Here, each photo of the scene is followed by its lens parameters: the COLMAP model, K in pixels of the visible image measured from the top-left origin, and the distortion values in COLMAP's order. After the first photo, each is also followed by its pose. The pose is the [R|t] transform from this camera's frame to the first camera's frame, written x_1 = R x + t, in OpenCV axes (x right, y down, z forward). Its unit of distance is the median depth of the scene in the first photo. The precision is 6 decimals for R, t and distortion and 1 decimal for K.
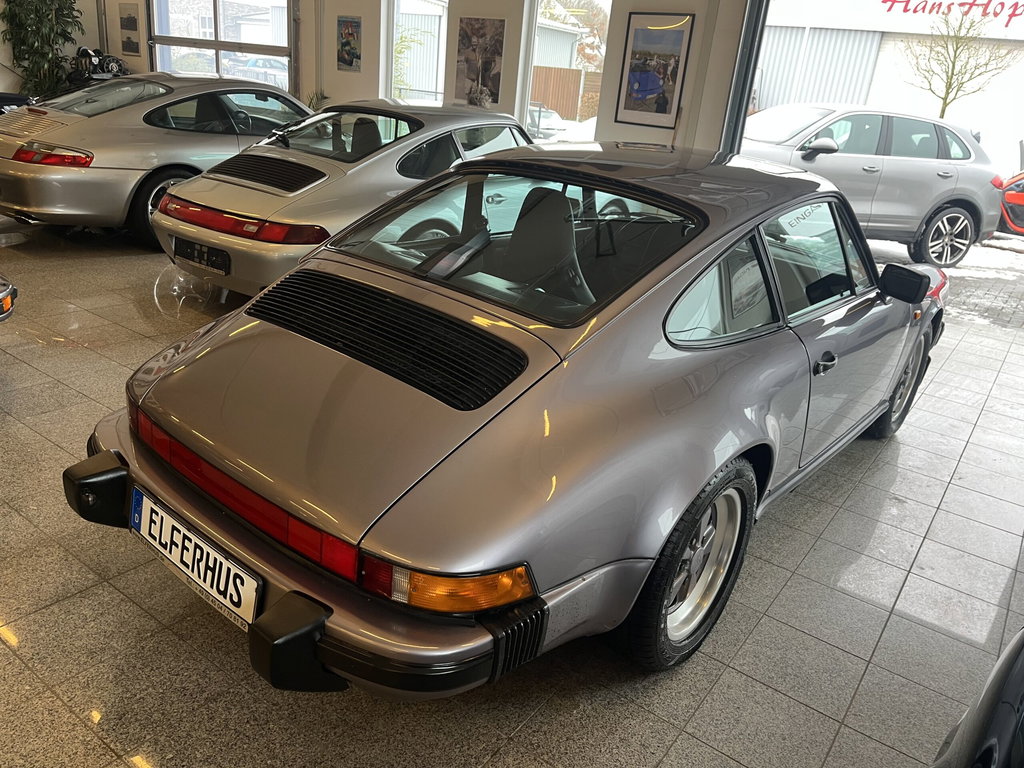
lens RADIAL K [[767.3, 0, 508.5], [0, 767.3, 379.5], [0, 0, 1]] dist [0.071512, -0.107645]
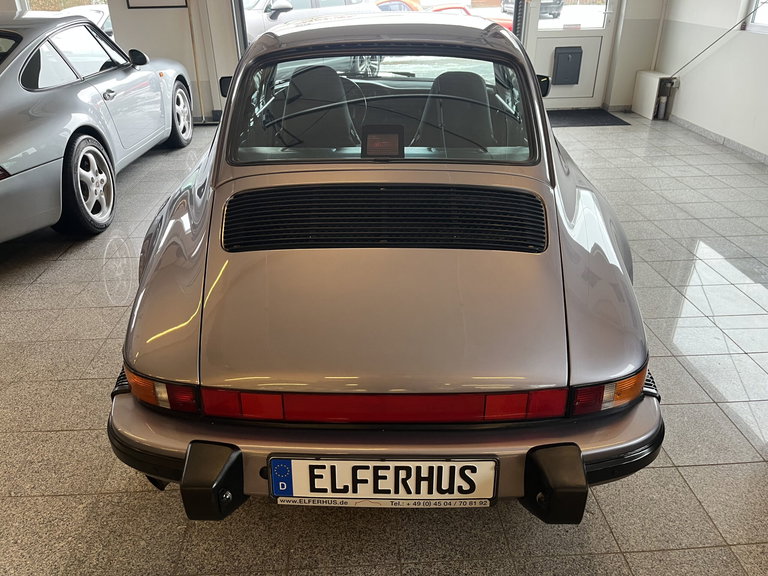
lens RADIAL K [[575.5, 0, 381.3], [0, 575.5, 284.6], [0, 0, 1]] dist [0.071512, -0.107645]
pose [[0.775408, -0.379536, 0.504673, -0.649344], [0.304912, 0.924910, 0.227089, -0.173043], [-0.552966, -0.022206, 0.832908, 0.346986]]
